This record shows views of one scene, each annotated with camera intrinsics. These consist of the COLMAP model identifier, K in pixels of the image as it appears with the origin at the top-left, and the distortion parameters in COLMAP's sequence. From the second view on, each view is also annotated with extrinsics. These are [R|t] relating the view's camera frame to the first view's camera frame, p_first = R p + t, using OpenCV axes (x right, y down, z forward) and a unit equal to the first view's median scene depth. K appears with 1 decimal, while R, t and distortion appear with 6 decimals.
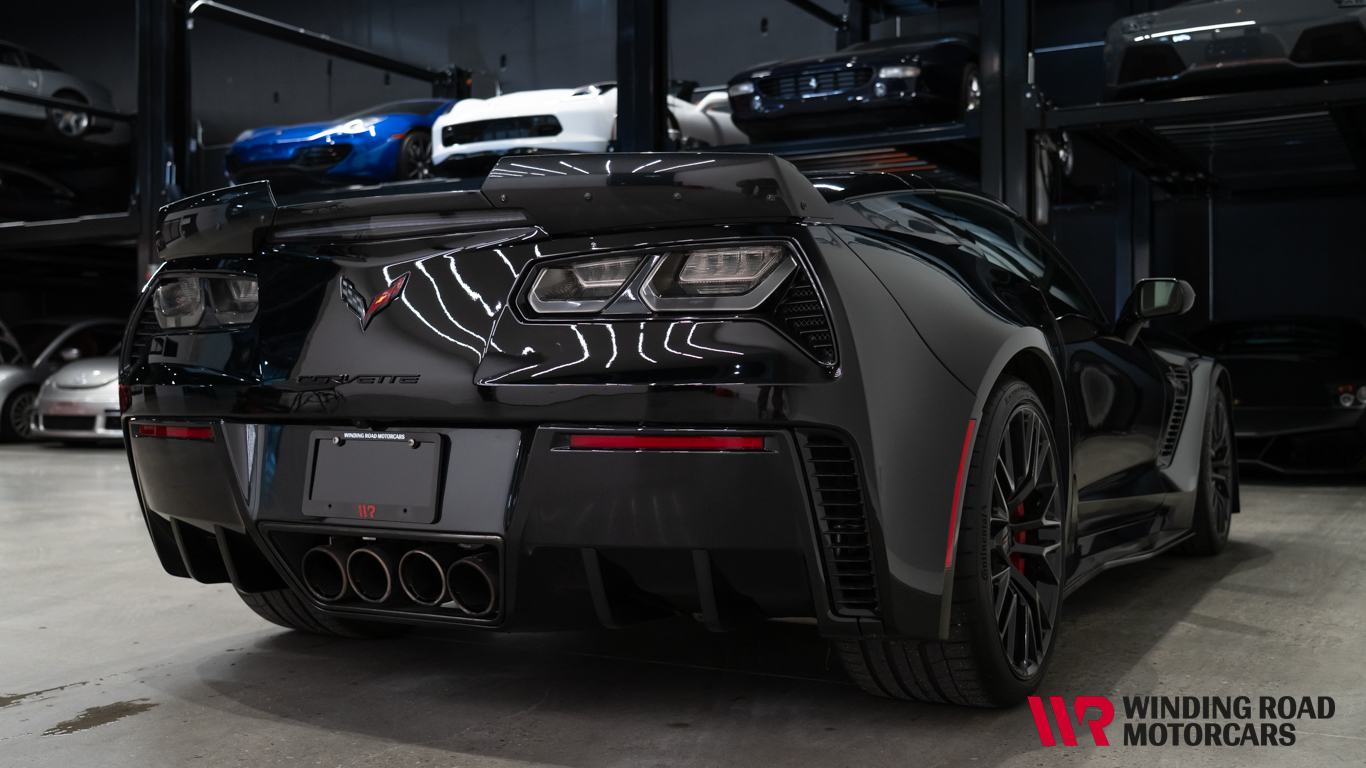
lens RADIAL K [[1423.7, 0, 683.0], [0, 1423.7, 384.0], [0, 0, 1]] dist [-0.019751, -0.006517]
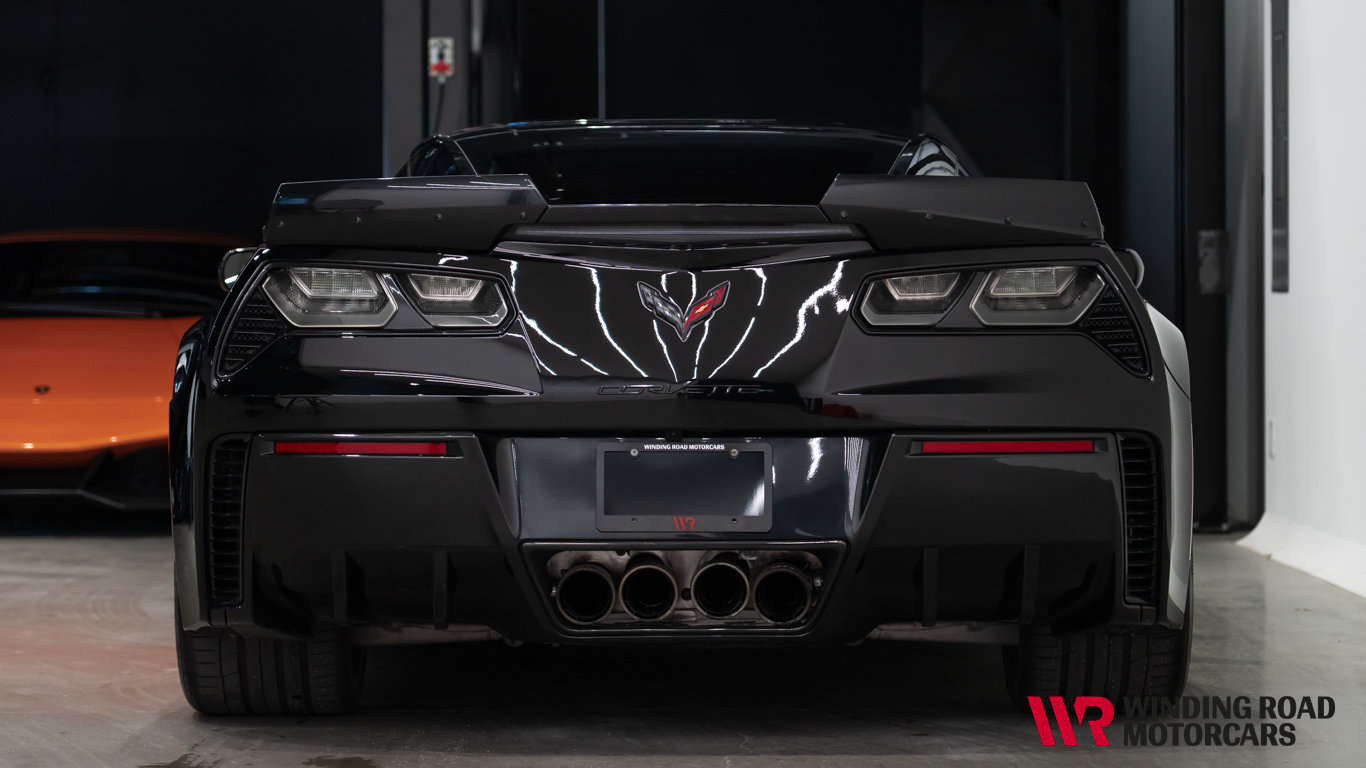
lens RADIAL K [[4158.7, 0, 683.0], [0, 4158.7, 384.0], [0, 0, 1]] dist [0.078688, 0.036463]
pose [[0.877300, -0.010865, 0.479820, -1.601718], [0.000371, 0.999759, 0.021960, -0.070297], [-0.479943, -0.019087, 0.877092, -1.522252]]
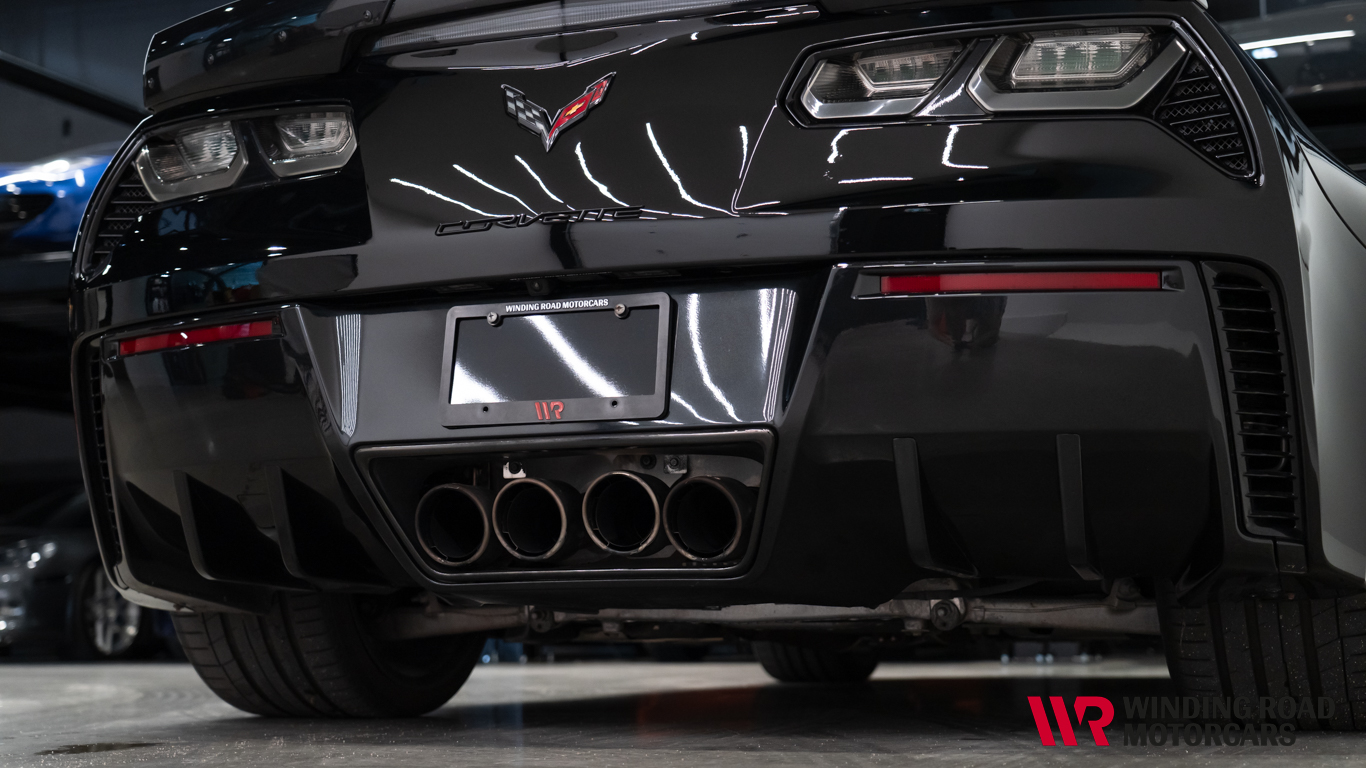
lens RADIAL K [[2082.2, 0, 683.0], [0, 2082.2, 384.0], [0, 0, 1]] dist [0.014823, 0.070647]
pose [[0.992974, 0.010342, 0.117876, -0.276615], [0.003405, 0.993264, -0.115825, 0.193601], [-0.118280, 0.115412, 0.986250, -0.007301]]
